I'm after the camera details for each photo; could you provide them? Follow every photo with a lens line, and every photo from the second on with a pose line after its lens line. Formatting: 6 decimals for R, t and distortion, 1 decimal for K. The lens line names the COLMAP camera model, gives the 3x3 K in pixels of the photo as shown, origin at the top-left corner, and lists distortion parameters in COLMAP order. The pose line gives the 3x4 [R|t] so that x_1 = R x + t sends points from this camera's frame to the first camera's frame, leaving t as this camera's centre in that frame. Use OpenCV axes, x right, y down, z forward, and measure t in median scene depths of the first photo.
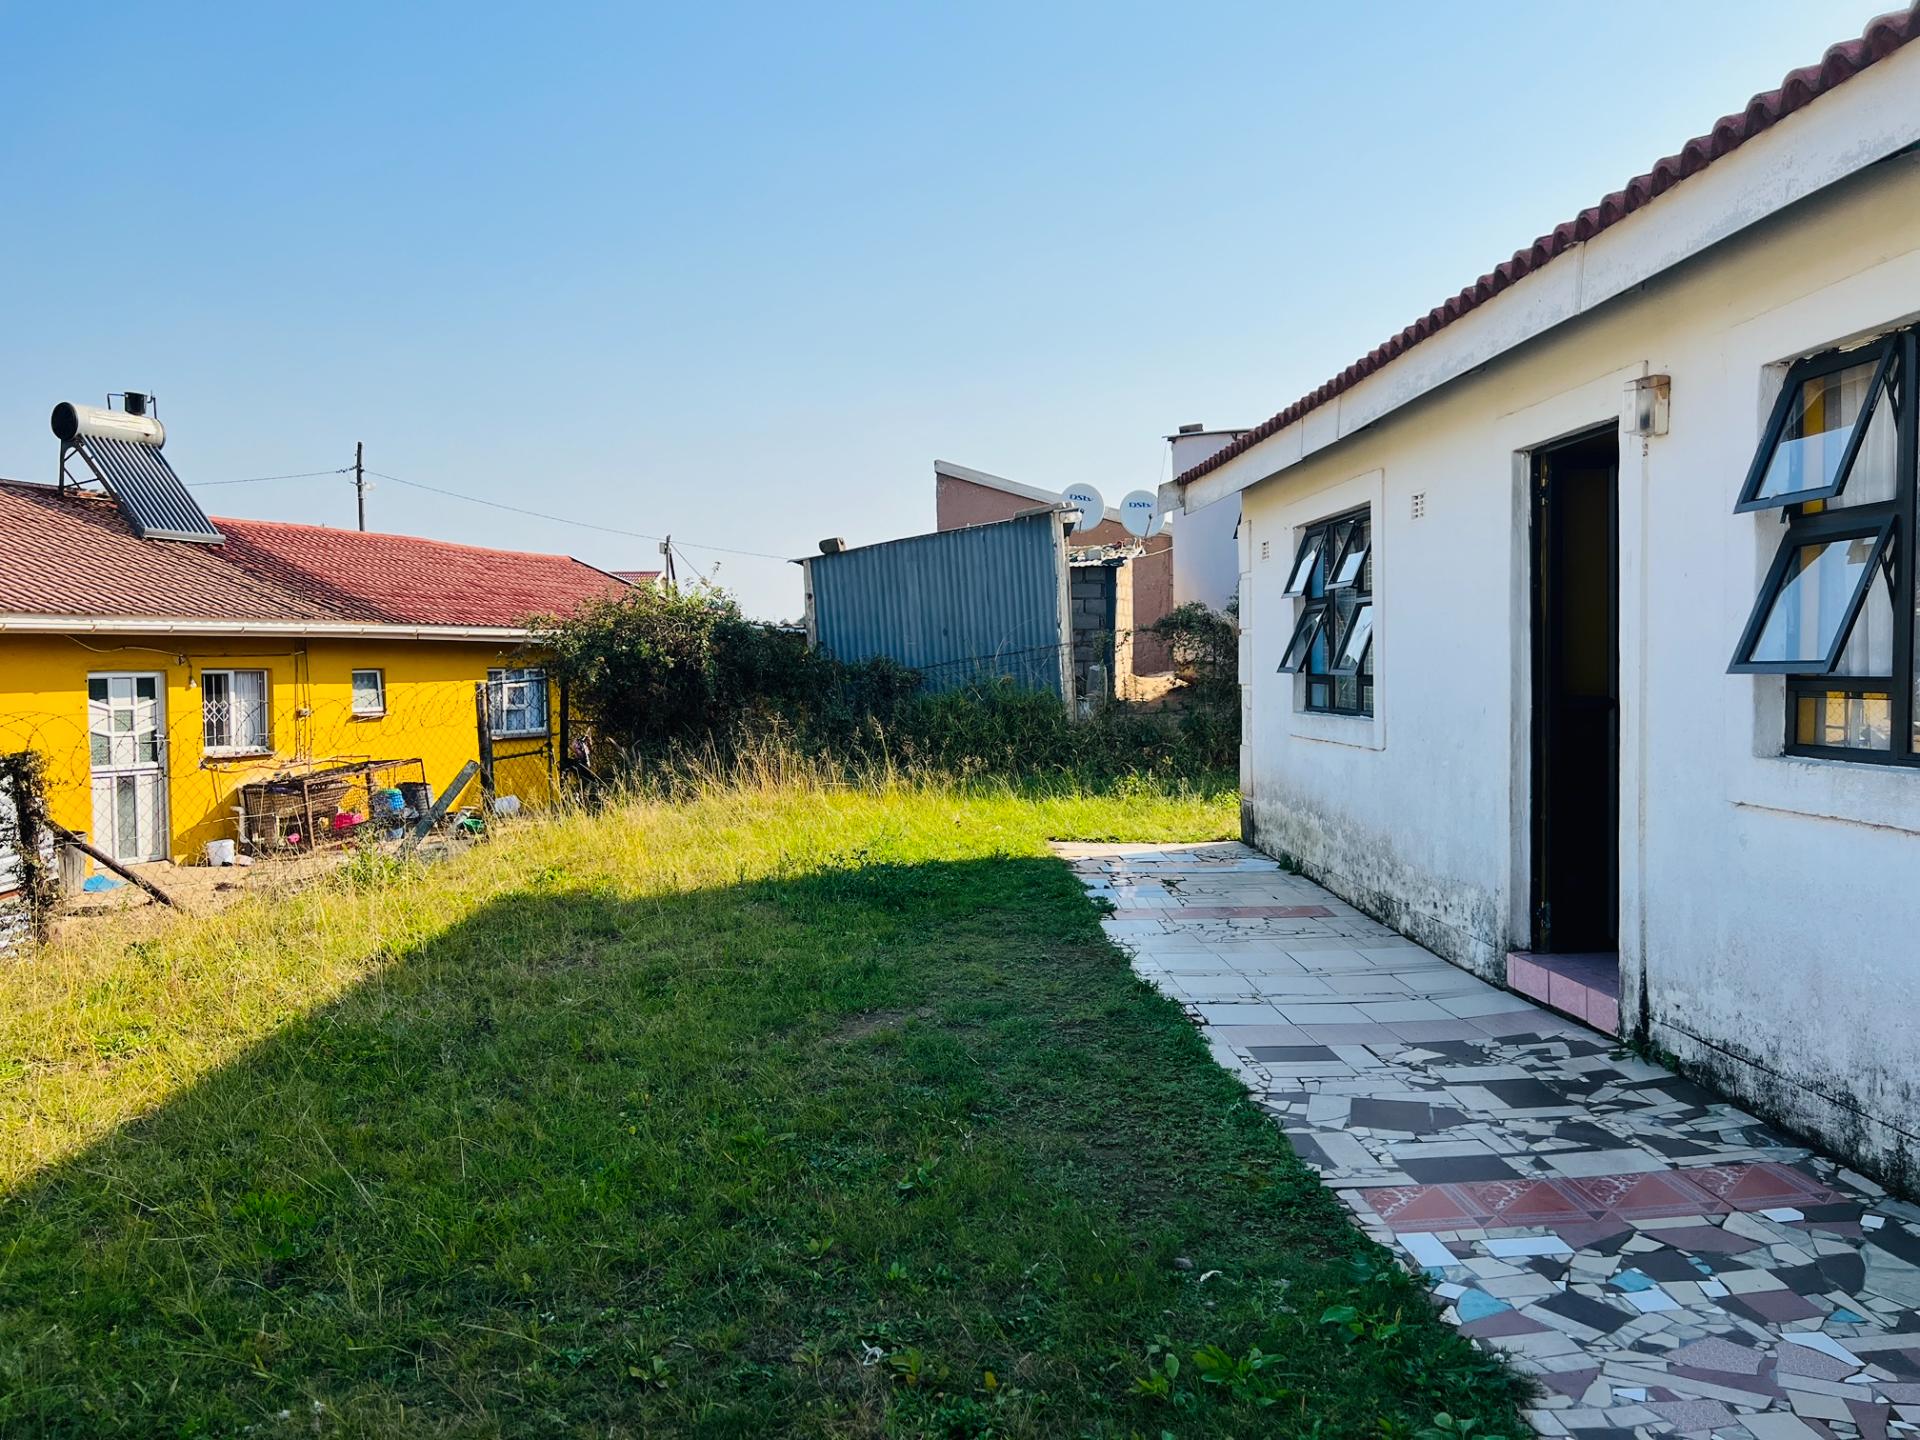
lens RADIAL K [[1457.7, 0, 906.0], [0, 1457.7, 724.2], [0, 0, 1]] dist [-0.006724, -0.013555]
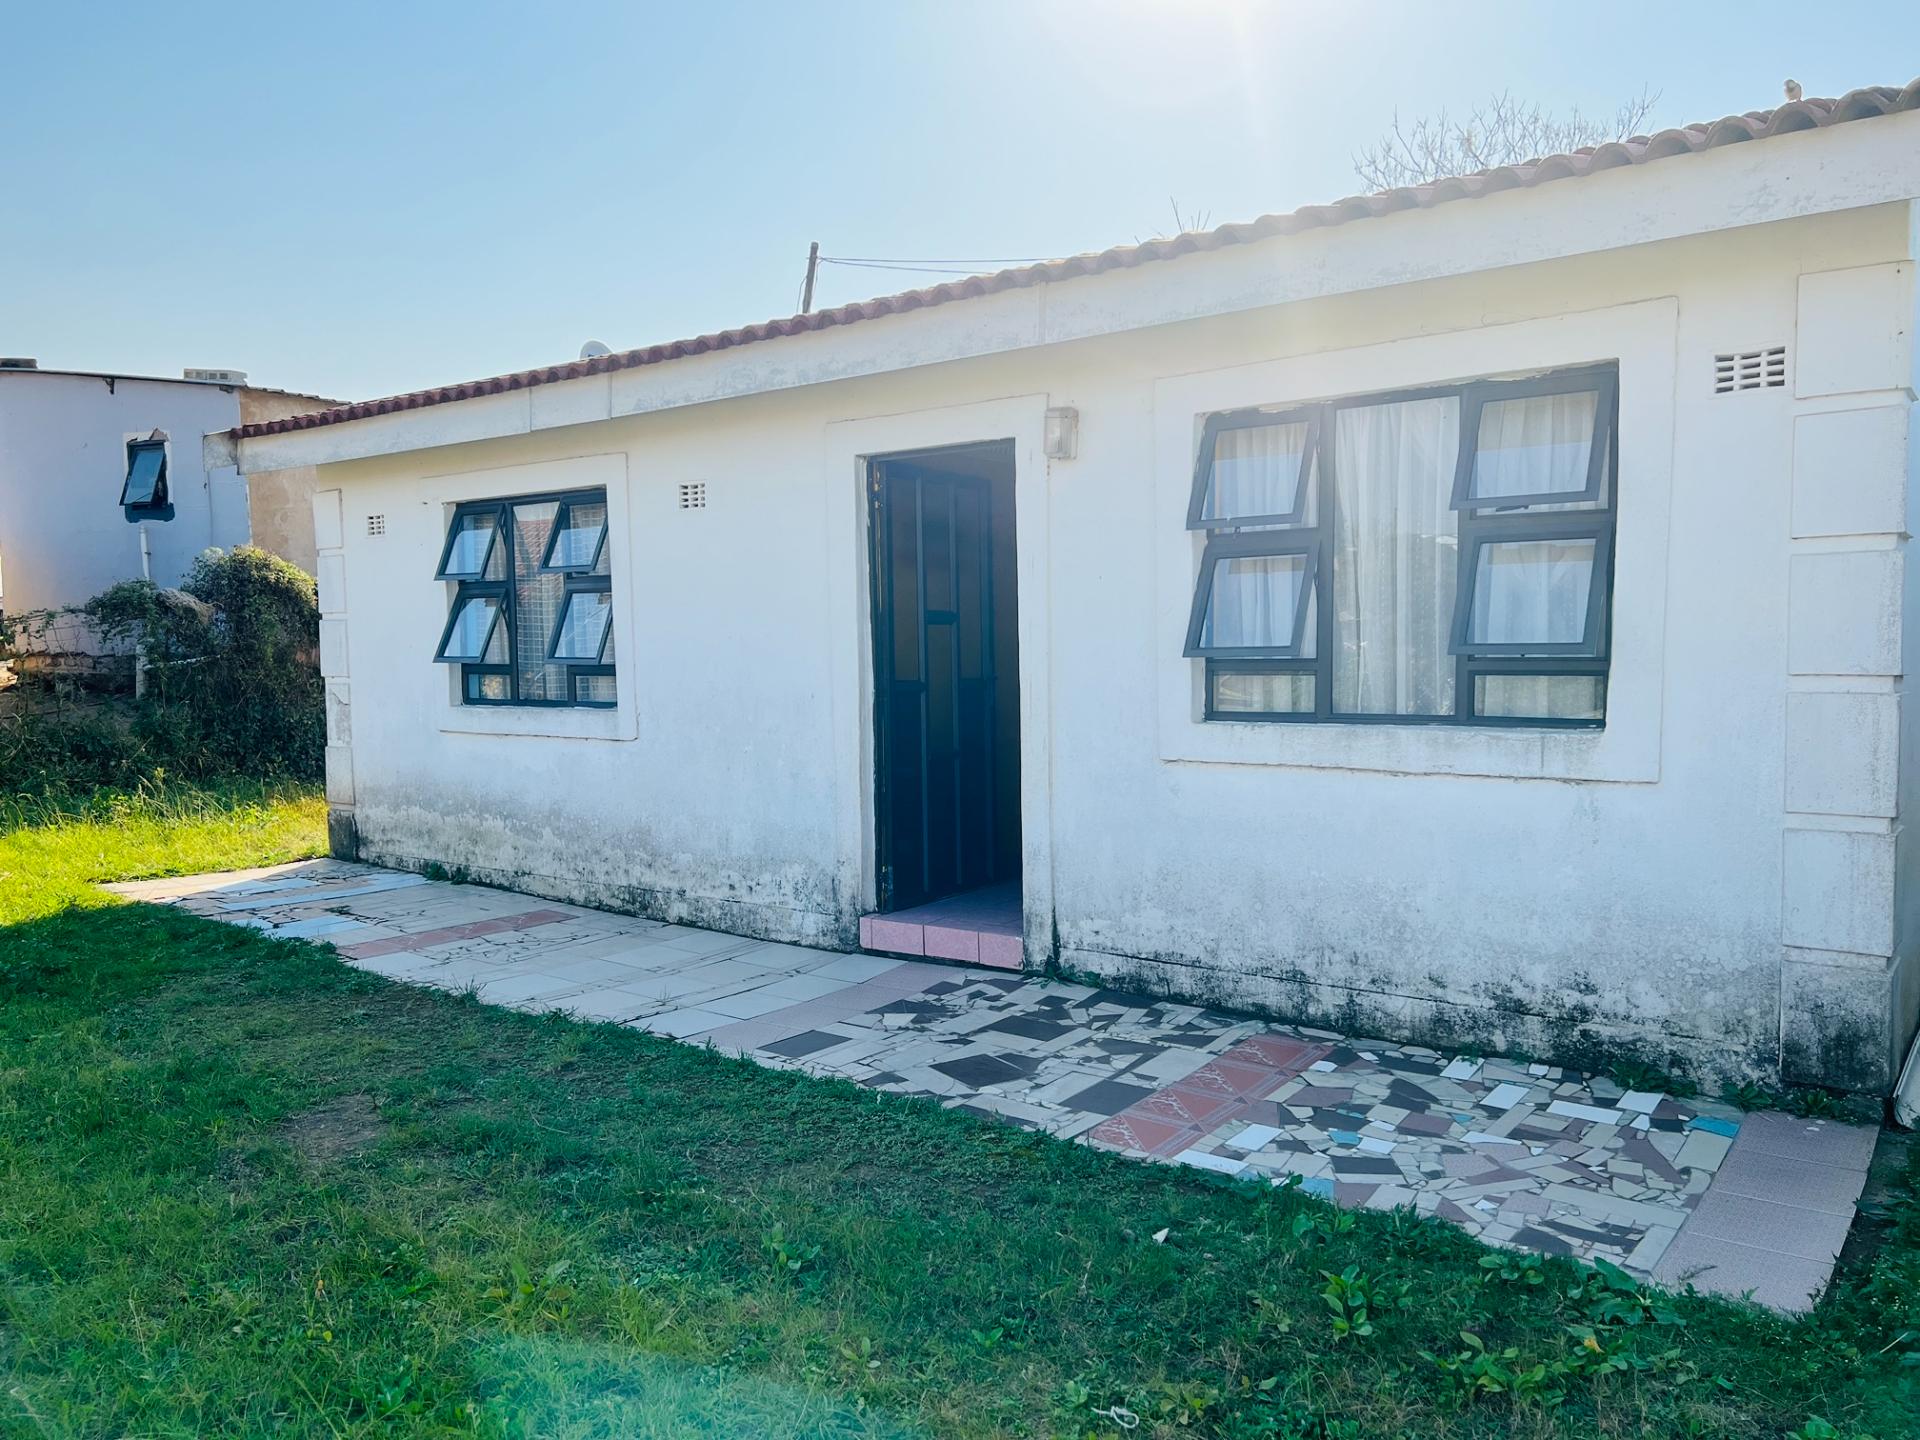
lens RADIAL K [[1453.5, 0, 960.0], [0, 1453.5, 720.0], [0, 0, 1]] dist [0.079118, -0.091845]
pose [[0.613215, -0.028355, 0.789407, -0.472095], [0.031107, 0.999447, 0.011735, -0.000989], [-0.789303, 0.017359, 0.613758, 0.325189]]
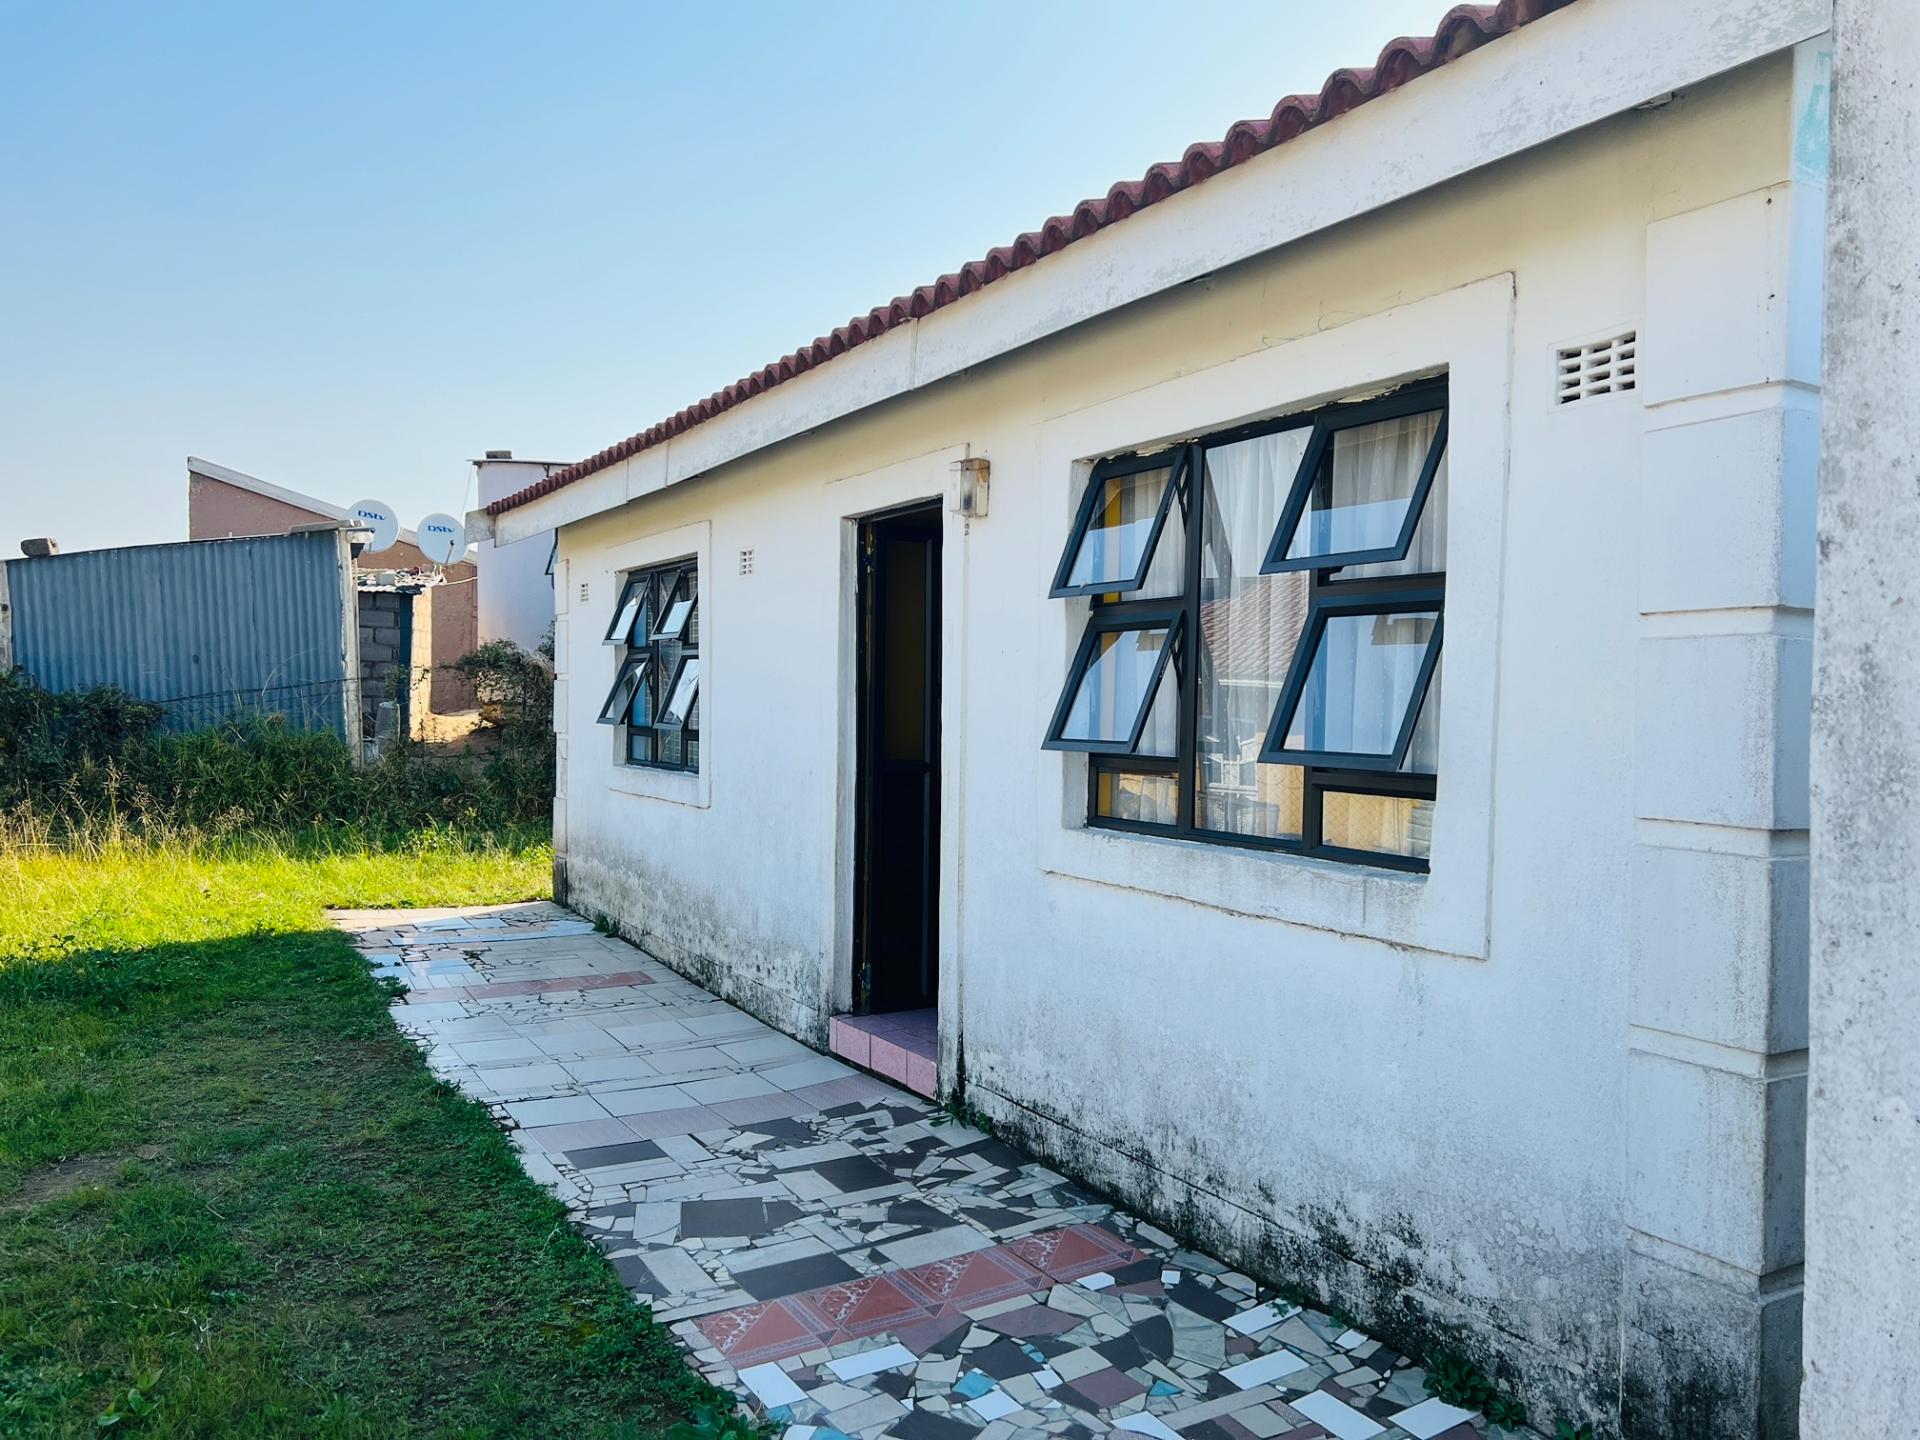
lens RADIAL K [[1458.9, 0, 964.1], [0, 1458.9, 722.7], [0, 0, 1]] dist [0.081338, -0.081488]
pose [[0.875052, 0.022861, 0.483489, 0.005070], [-0.010568, 0.999548, -0.028136, -0.020603], [-0.483913, 0.019511, 0.874898, 0.089736]]
